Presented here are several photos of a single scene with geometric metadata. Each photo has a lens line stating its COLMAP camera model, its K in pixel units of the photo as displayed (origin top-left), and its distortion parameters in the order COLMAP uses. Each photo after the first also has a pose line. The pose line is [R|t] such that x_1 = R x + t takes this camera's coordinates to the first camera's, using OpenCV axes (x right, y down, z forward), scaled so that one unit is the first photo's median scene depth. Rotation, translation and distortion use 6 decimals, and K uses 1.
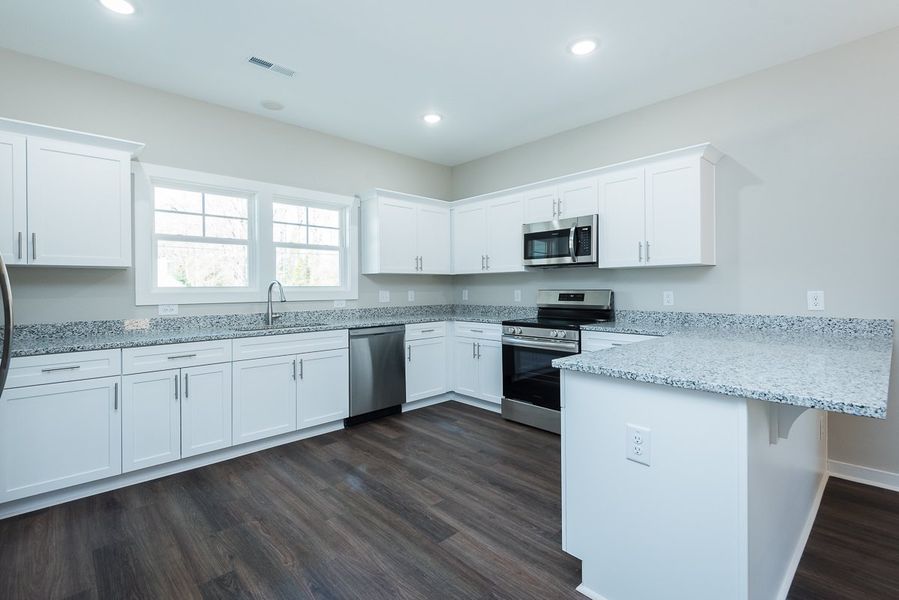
lens RADIAL K [[416.6, 0, 450.4], [0, 416.6, 293.5], [0, 0, 1]] dist [0.031397, -0.015822]
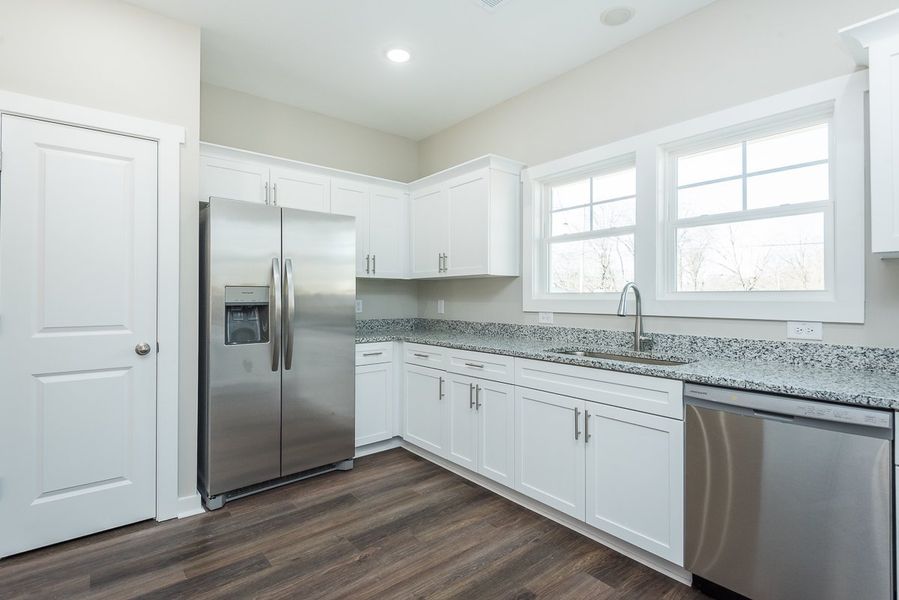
lens RADIAL K [[438.5, 0, 446.6], [0, 438.5, 294.5], [0, 0, 1]] dist [0.028411, -0.018608]
pose [[-0.071828, 0.003215, -0.997412, 0.282470], [-0.013962, 0.999894, 0.004228, -0.012180], [0.997319, 0.014230, -0.071775, 0.783507]]
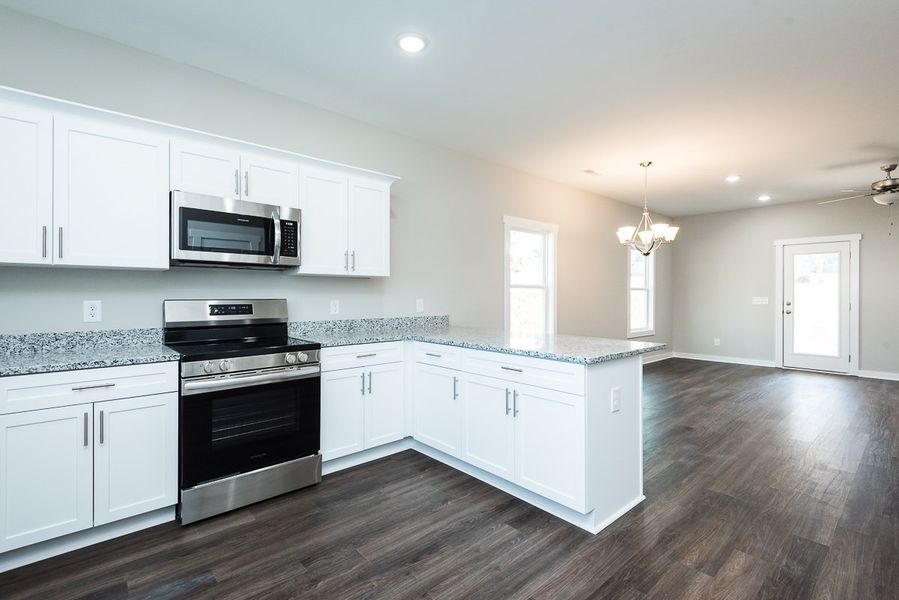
lens RADIAL K [[416.6, 0, 450.4], [0, 416.6, 293.5], [0, 0, 1]] dist [0.031397, -0.015822]
pose [[0.027084, 0.007990, 0.999601, -0.482602], [0.010628, 0.999909, -0.008281, -0.010043], [-0.999577, 0.010848, 0.026996, 0.678297]]
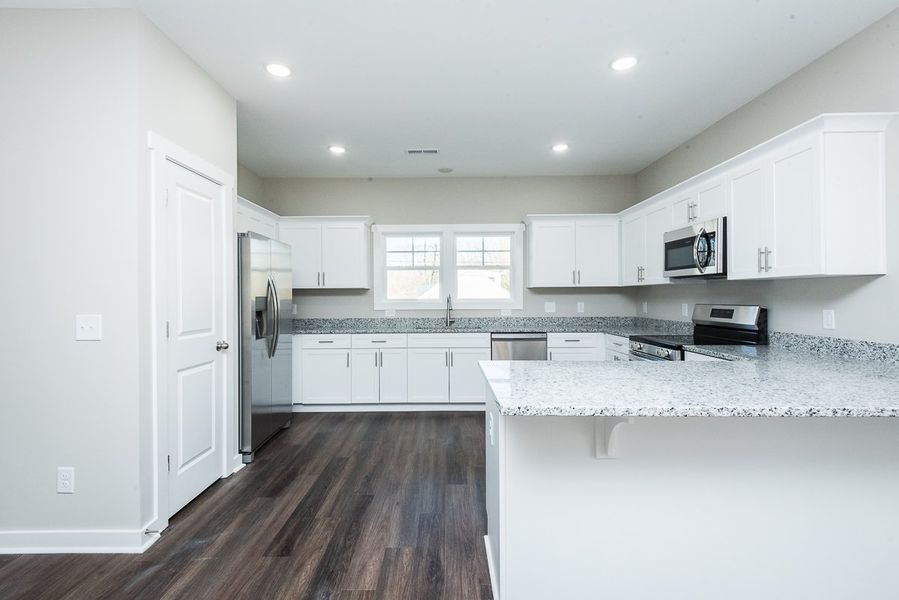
lens RADIAL K [[418.9, 0, 442.7], [0, 418.9, 300.9], [0, 0, 1]] dist [0.055777, -0.032014]
pose [[0.723576, 0.011031, -0.690156, 0.538761], [-0.009532, 0.999937, 0.005989, -0.018521], [0.690179, 0.002245, 0.723636, -0.022877]]
